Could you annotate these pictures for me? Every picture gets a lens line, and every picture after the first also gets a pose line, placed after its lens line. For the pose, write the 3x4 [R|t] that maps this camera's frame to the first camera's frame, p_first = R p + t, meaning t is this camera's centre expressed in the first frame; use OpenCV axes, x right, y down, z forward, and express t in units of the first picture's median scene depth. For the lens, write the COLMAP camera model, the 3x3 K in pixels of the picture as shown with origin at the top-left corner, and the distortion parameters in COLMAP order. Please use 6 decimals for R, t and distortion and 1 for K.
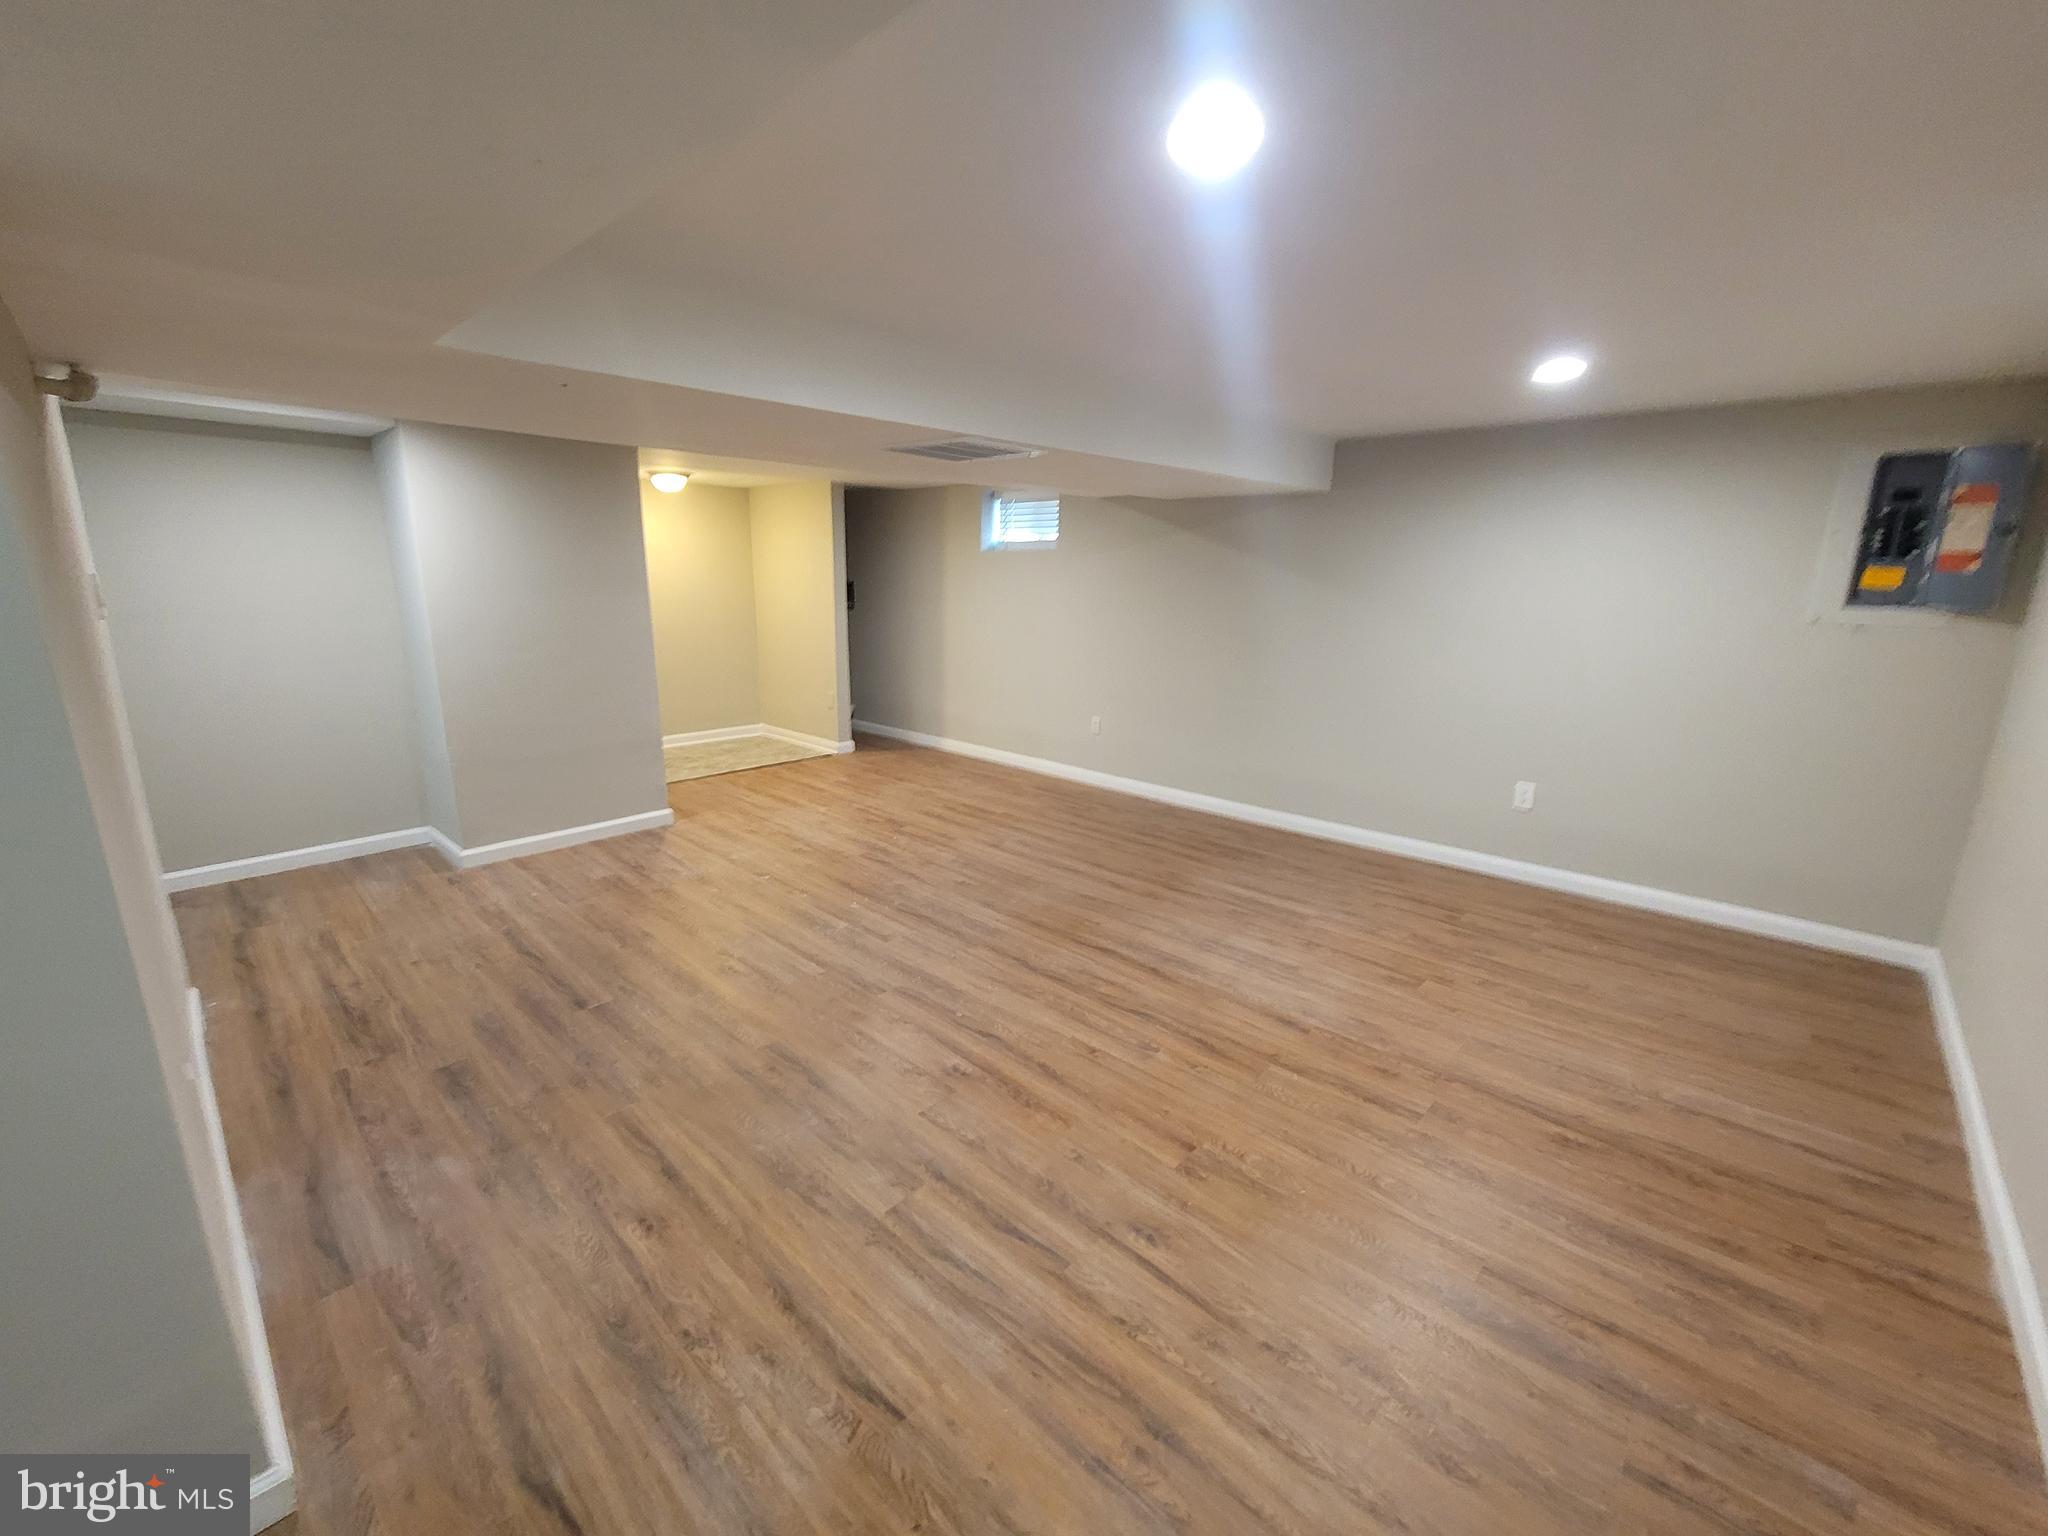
lens RADIAL K [[836.3, 0, 1019.4], [0, 836.3, 764.9], [0, 0, 1]] dist [-0.003037, -0.000582]
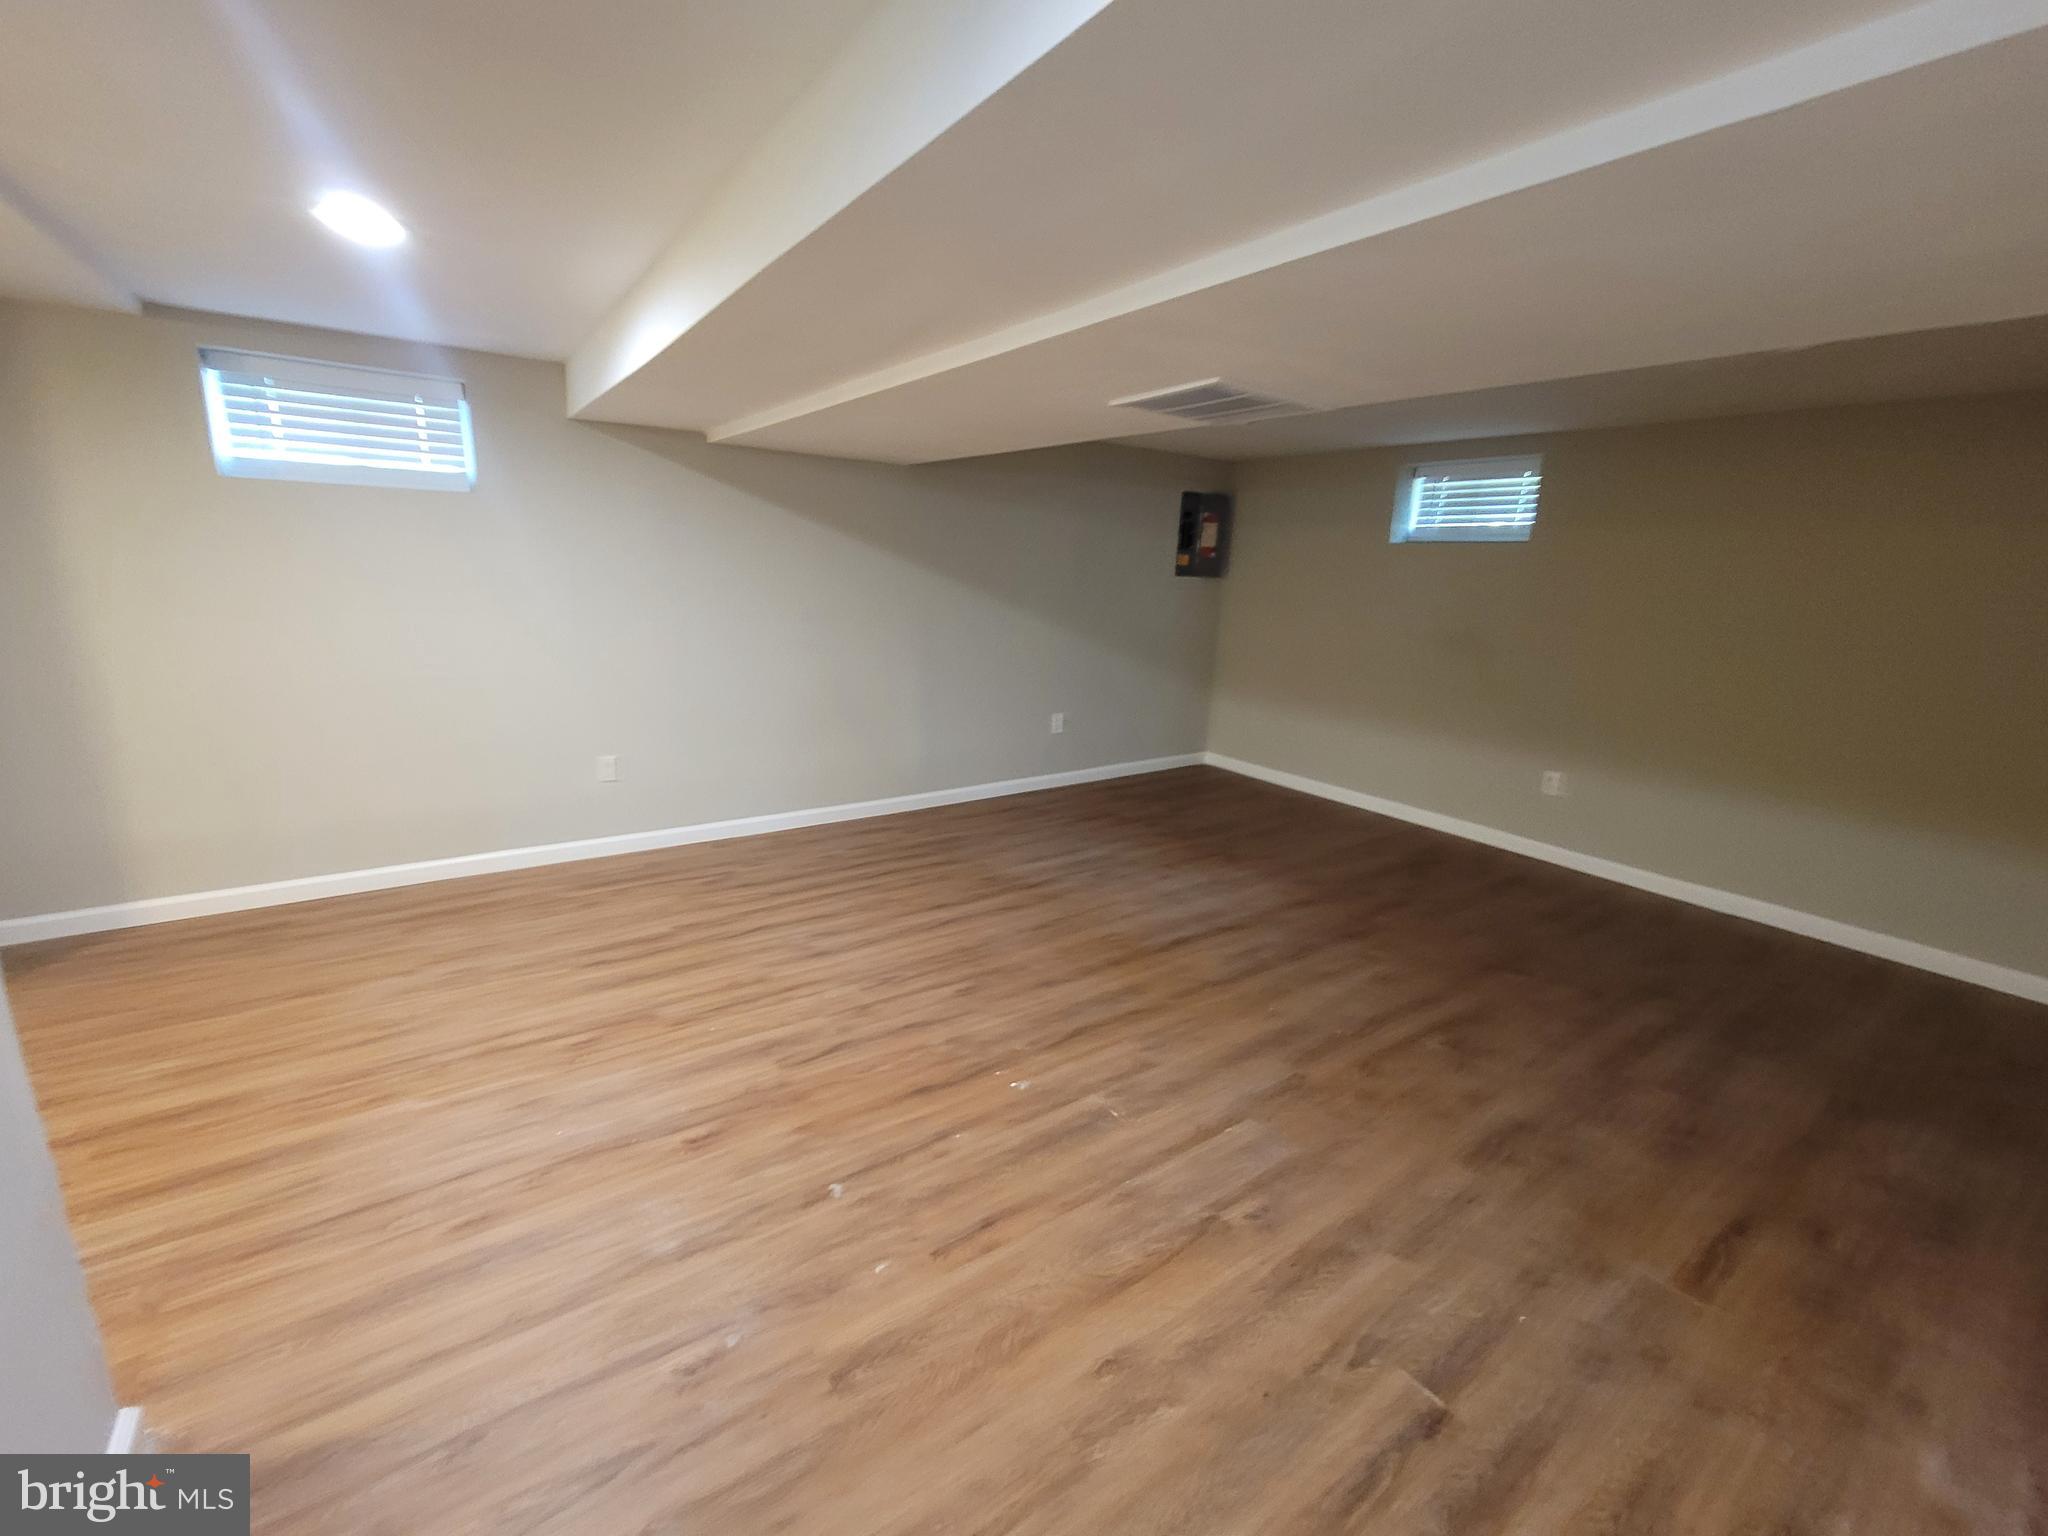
lens RADIAL K [[836.3, 0, 1019.4], [0, 836.3, 764.9], [0, 0, 1]] dist [-0.003037, -0.000582]
pose [[0.200223, -0.238645, 0.950242, -0.625119], [0.183138, 0.961903, 0.202985, -0.163617], [-0.962482, 0.133383, 0.236300, 0.691681]]
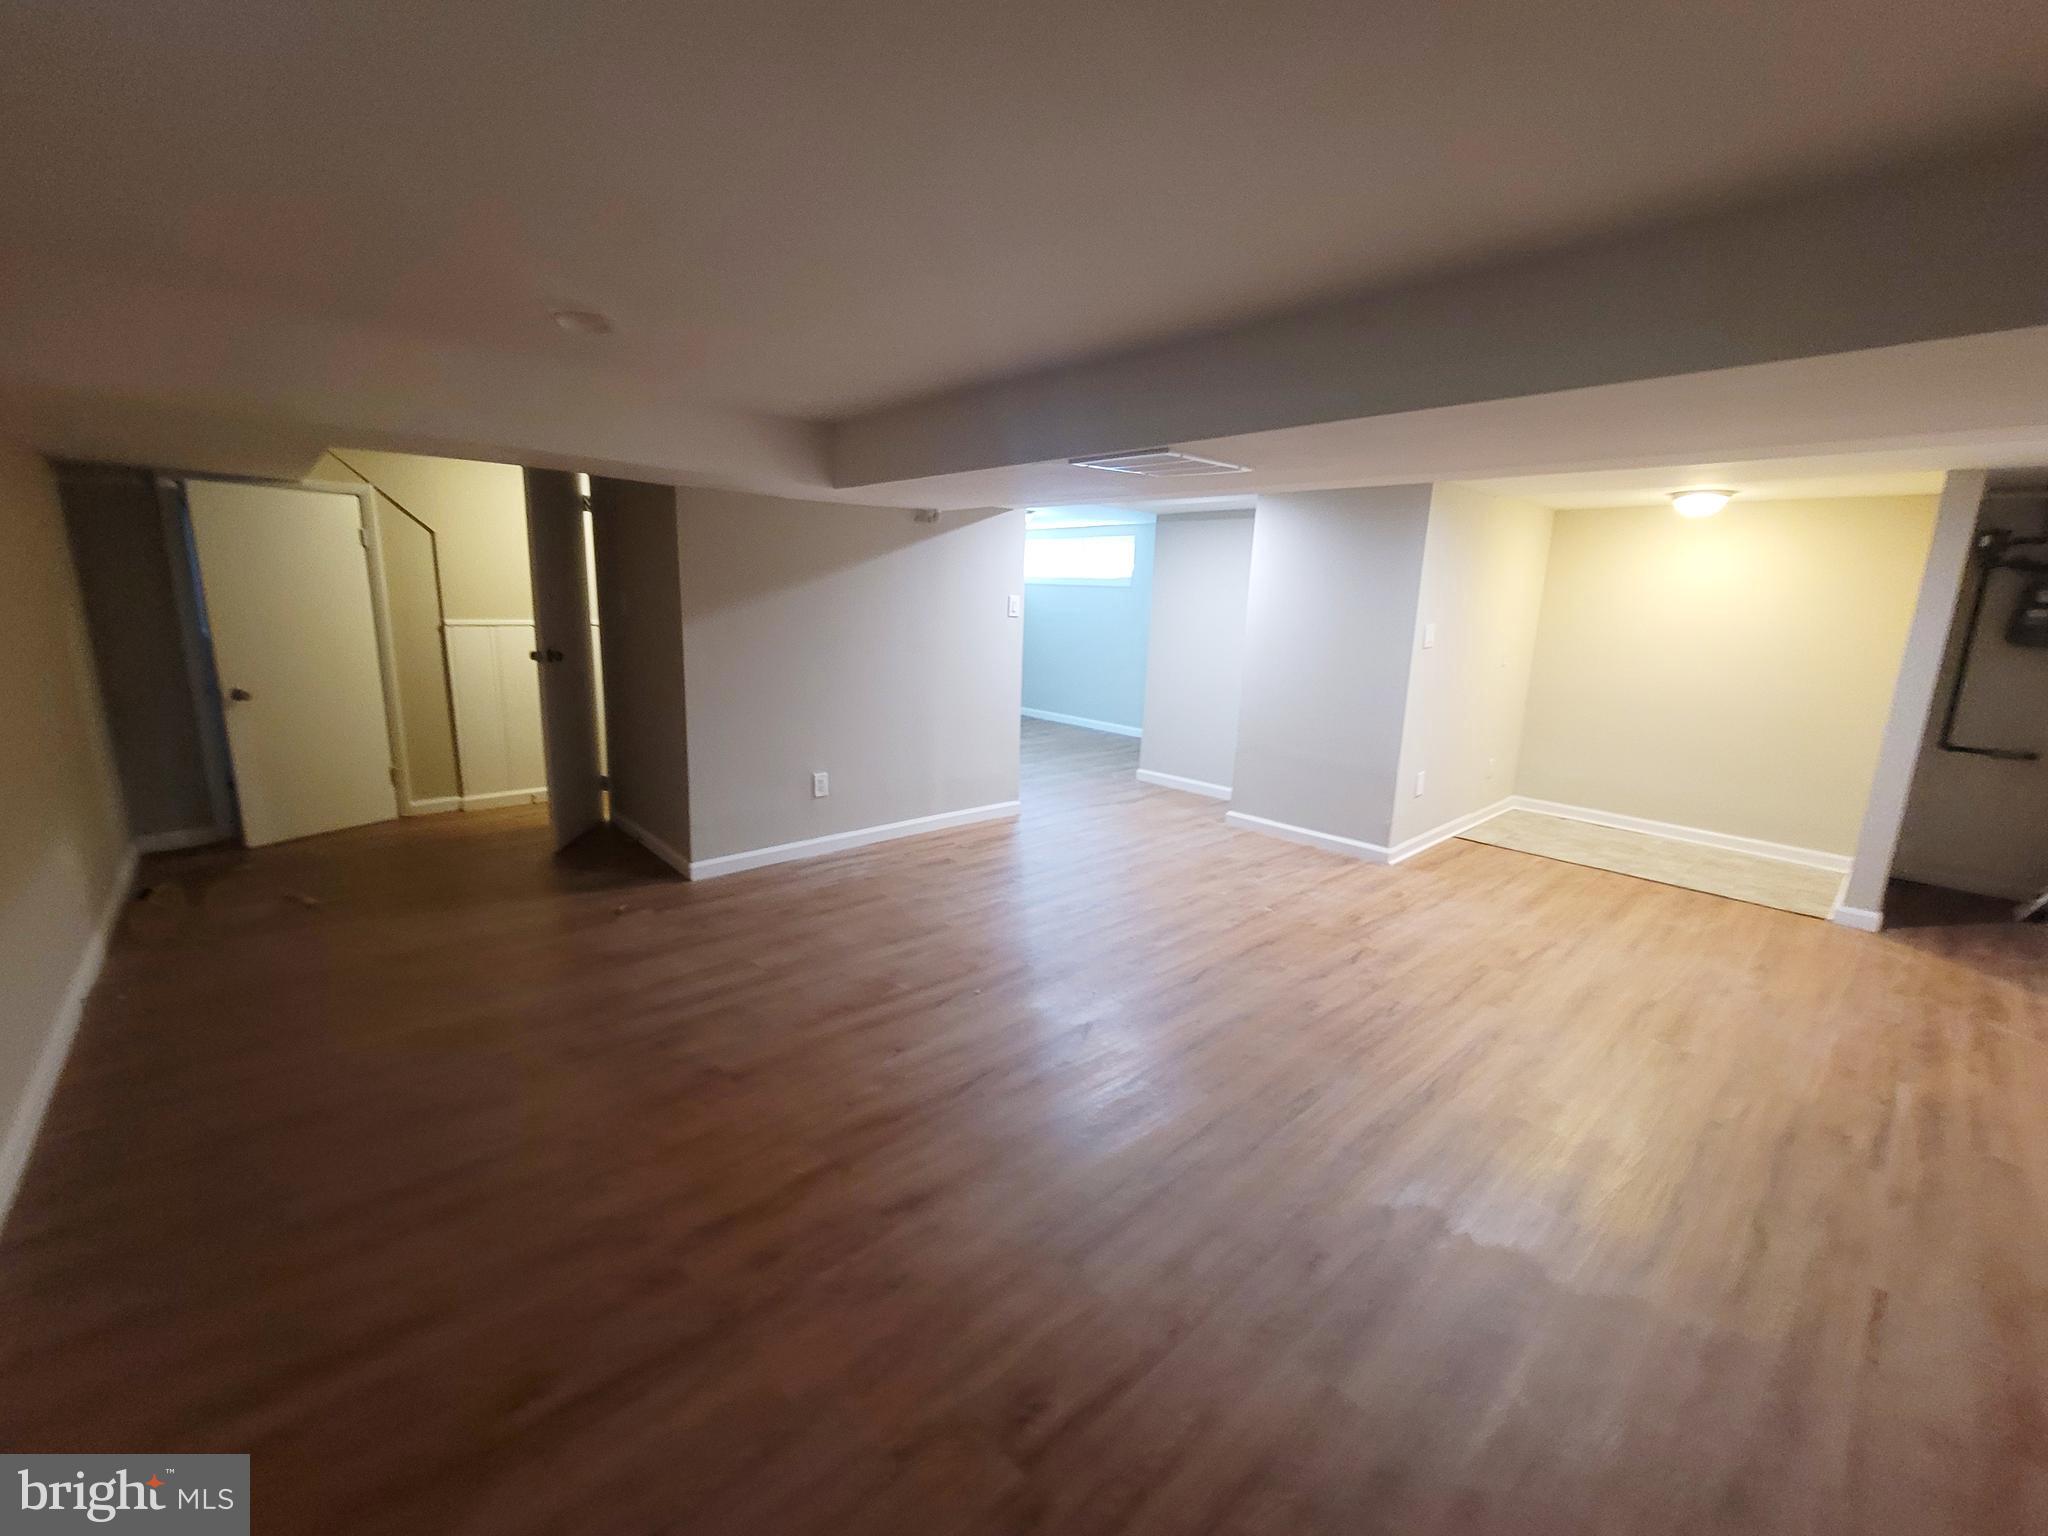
lens RADIAL K [[836.3, 0, 1019.4], [0, 836.3, 764.9], [0, 0, 1]] dist [-0.003037, -0.000582]
pose [[-0.073758, 0.190354, -0.978941, 0.602493], [-0.253575, 0.945773, 0.203010, -0.141673], [0.964500, 0.263209, -0.021490, 0.634644]]
